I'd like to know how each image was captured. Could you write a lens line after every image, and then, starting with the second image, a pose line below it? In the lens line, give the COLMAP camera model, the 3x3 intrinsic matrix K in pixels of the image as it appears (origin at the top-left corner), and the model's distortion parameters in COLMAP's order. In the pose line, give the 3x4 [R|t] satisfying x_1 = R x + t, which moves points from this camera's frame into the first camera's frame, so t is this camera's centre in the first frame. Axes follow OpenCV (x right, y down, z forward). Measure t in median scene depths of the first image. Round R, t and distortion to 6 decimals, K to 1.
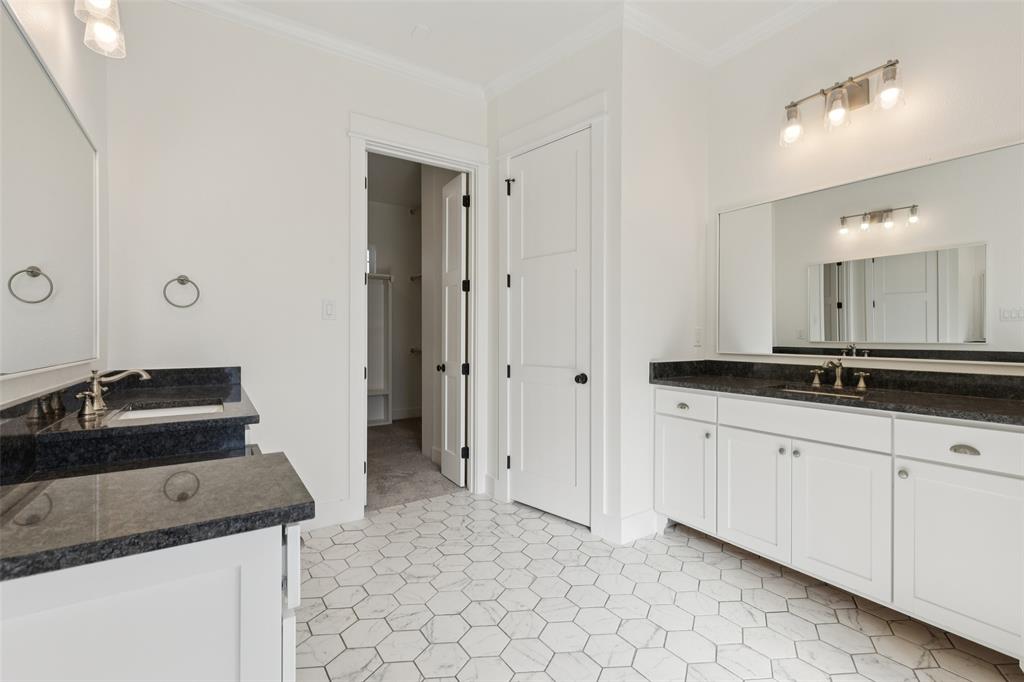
lens RADIAL K [[465.6, 0, 509.0], [0, 465.6, 338.2], [0, 0, 1]] dist [0.012883, -0.001824]
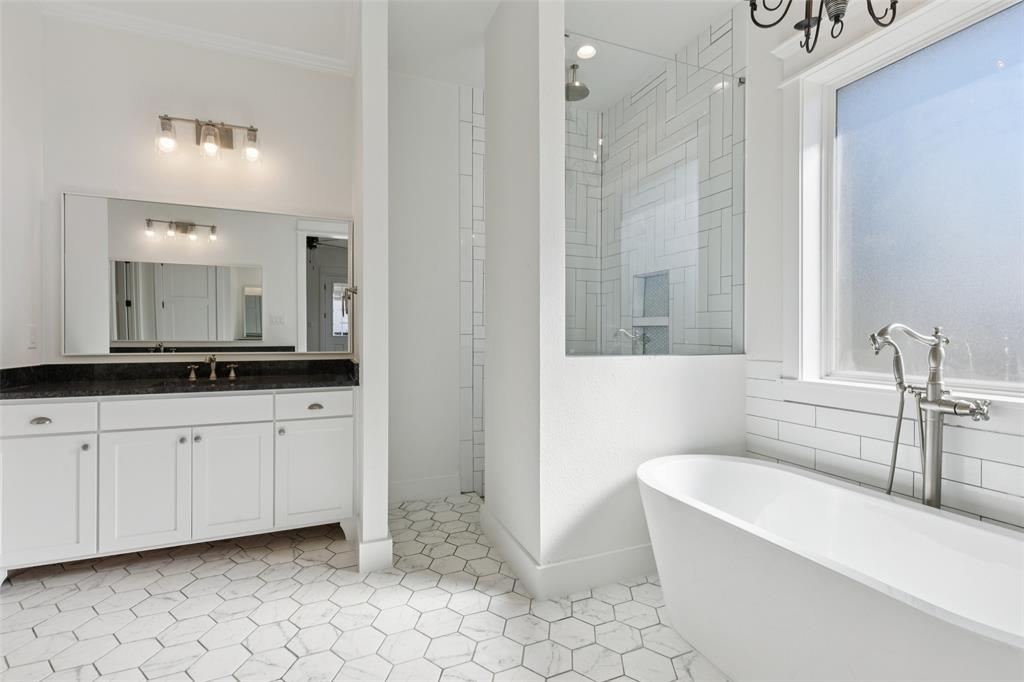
lens RADIAL K [[465.6, 0, 516.4], [0, 465.6, 337.6], [0, 0, 1]] dist [0.012883, -0.001824]
pose [[0.199363, -0.007360, 0.979898, -0.289747], [0.006354, 0.999960, 0.006218, -0.001334], [-0.979905, 0.004986, 0.199401, 0.013786]]
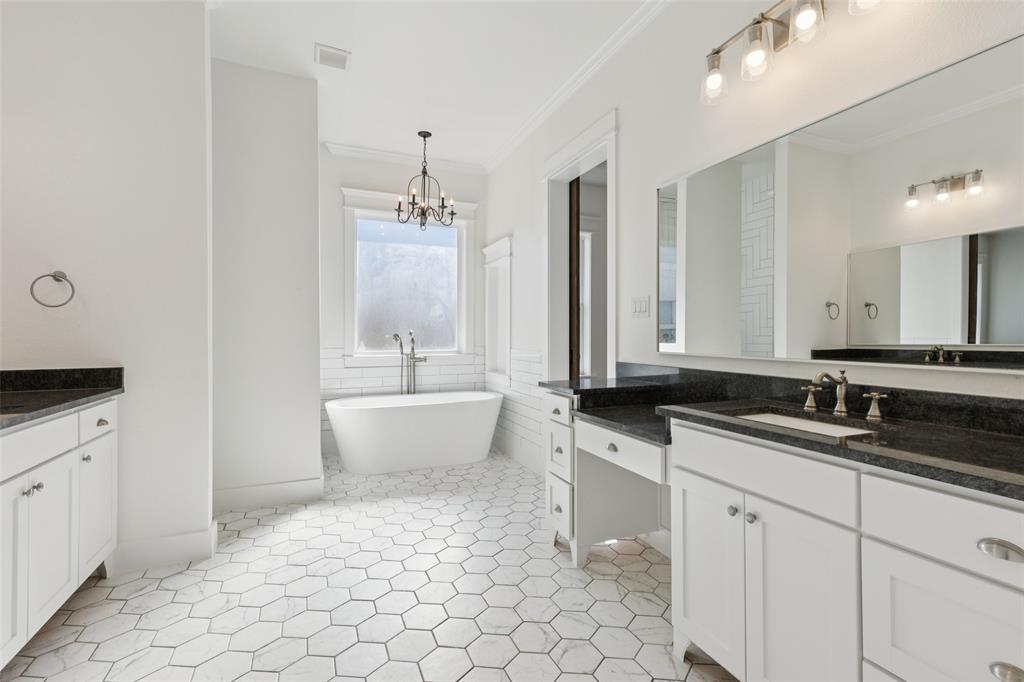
lens RADIAL K [[465.6, 0, 513.9], [0, 465.6, 334.4], [0, 0, 1]] dist [0.012883, -0.001824]
pose [[-0.983476, -0.006004, 0.180939, -0.254681], [-0.004546, 0.999954, 0.008470, -0.015046], [-0.180981, 0.007508, -0.983458, 1.368890]]
